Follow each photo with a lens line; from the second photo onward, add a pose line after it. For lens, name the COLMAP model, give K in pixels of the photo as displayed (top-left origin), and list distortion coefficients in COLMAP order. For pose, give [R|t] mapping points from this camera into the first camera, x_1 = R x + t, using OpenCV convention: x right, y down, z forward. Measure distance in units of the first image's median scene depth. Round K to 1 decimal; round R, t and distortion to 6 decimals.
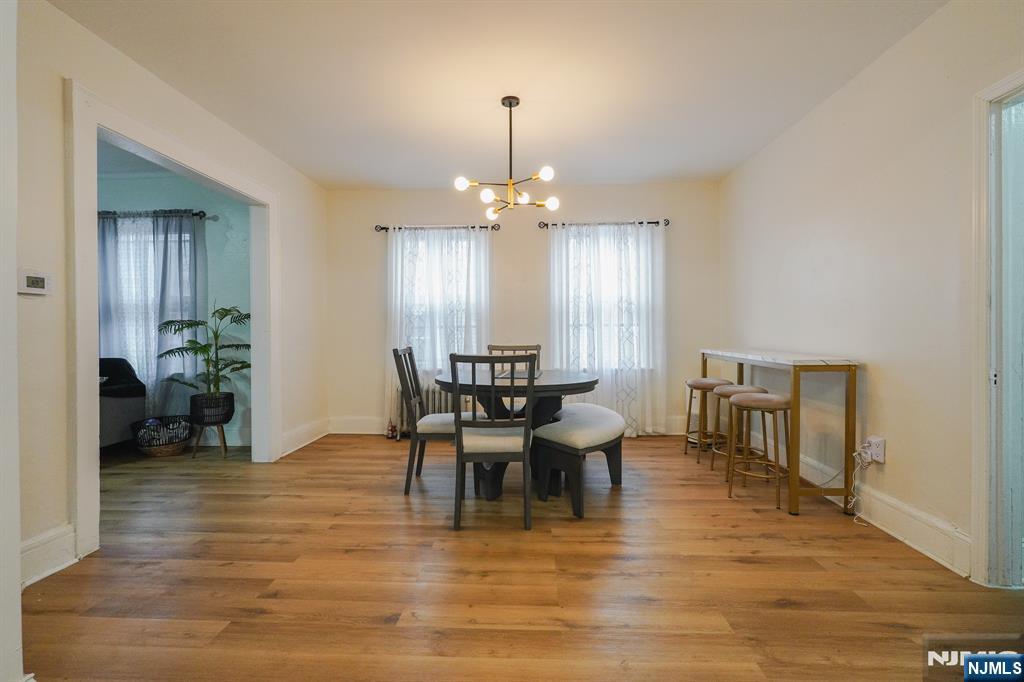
lens RADIAL K [[474.2, 0, 514.3], [0, 474.2, 339.4], [0, 0, 1]] dist [-0.029454, 0.014968]
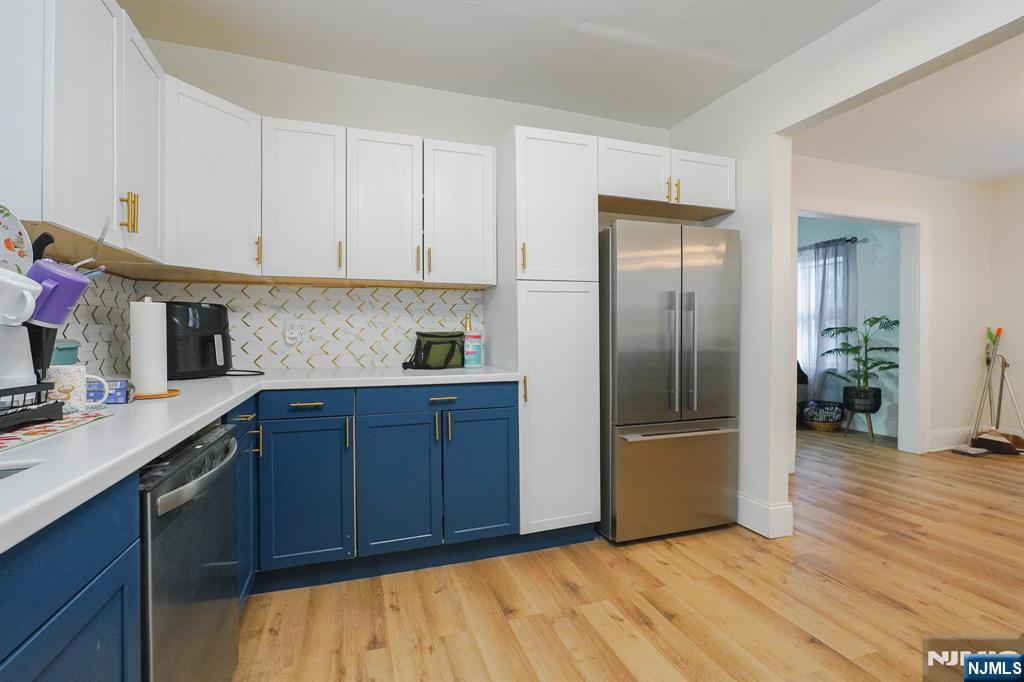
lens RADIAL K [[474.2, 0, 514.3], [0, 474.2, 339.4], [0, 0, 1]] dist [-0.029454, 0.014968]
pose [[0.379033, 0.013625, -0.925283, 0.134726], [-0.009195, 0.999898, 0.010957, -0.012868], [0.925338, 0.004355, 0.379119, -0.289446]]
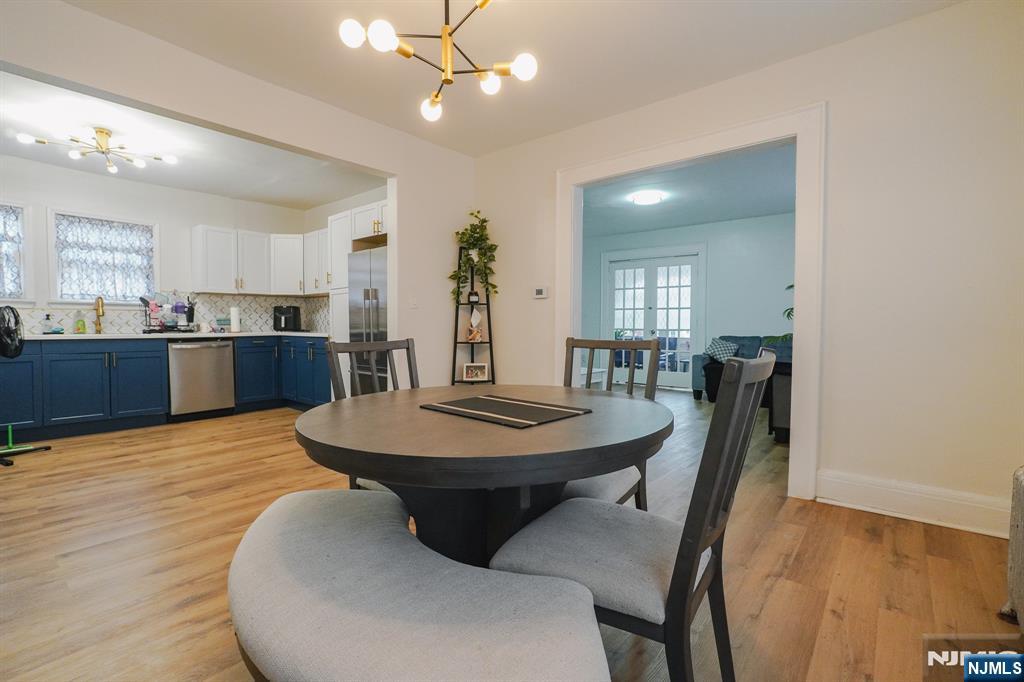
lens RADIAL K [[467.1, 0, 513.6], [0, 467.1, 339.3], [0, 0, 1]] dist [-0.027138, 0.012975]
pose [[-0.601752, 0.031820, -0.798049, 0.277615], [-0.004357, 0.999060, 0.043121, -0.005165], [0.798671, 0.029425, -0.601048, 1.011264]]
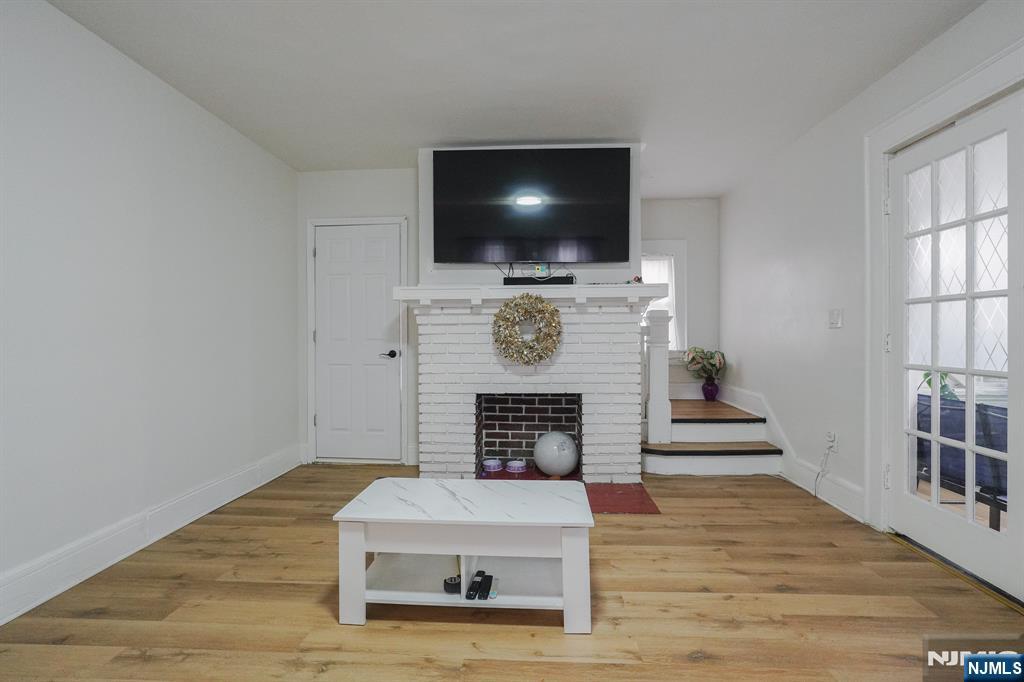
lens RADIAL K [[467.1, 0, 513.6], [0, 467.1, 339.3], [0, 0, 1]] dist [-0.027138, 0.012975]
pose [[-0.999937, 0.011214, -0.000304, -1.050767], [0.011209, 0.999831, 0.014568, -0.015230], [0.000468, 0.014564, -0.999894, 0.760727]]
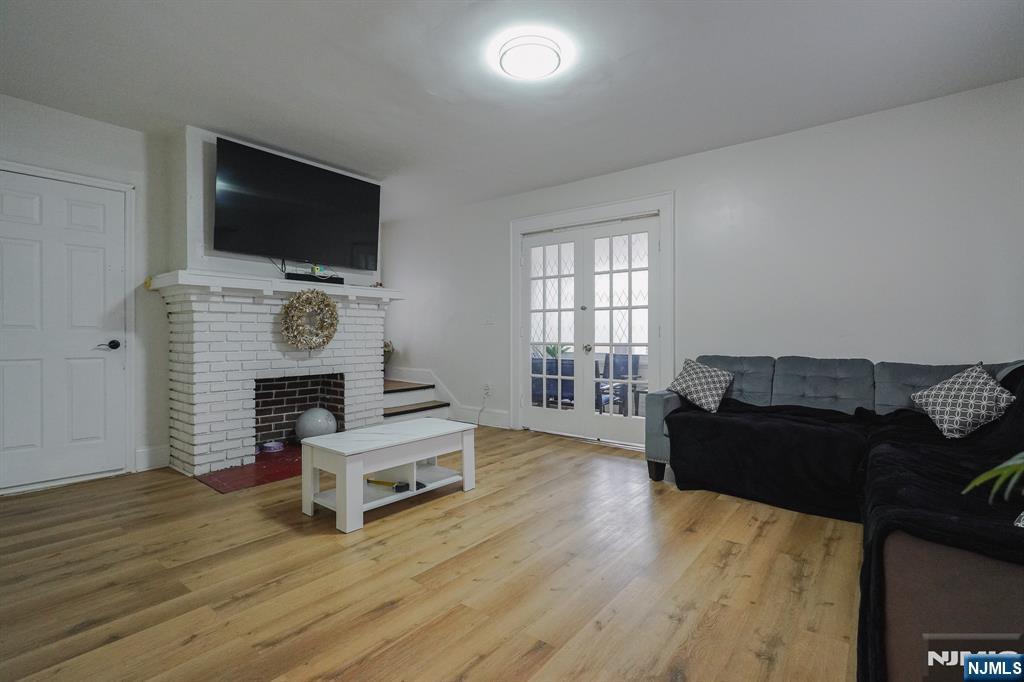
lens RADIAL K [[474.2, 0, 514.3], [0, 474.2, 339.4], [0, 0, 1]] dist [-0.029454, 0.014968]
pose [[-0.575019, 0.013511, -0.818028, -0.524222], [-0.000377, 0.999859, 0.016779, 0.003763], [0.818140, 0.009957, -0.574933, 0.838840]]
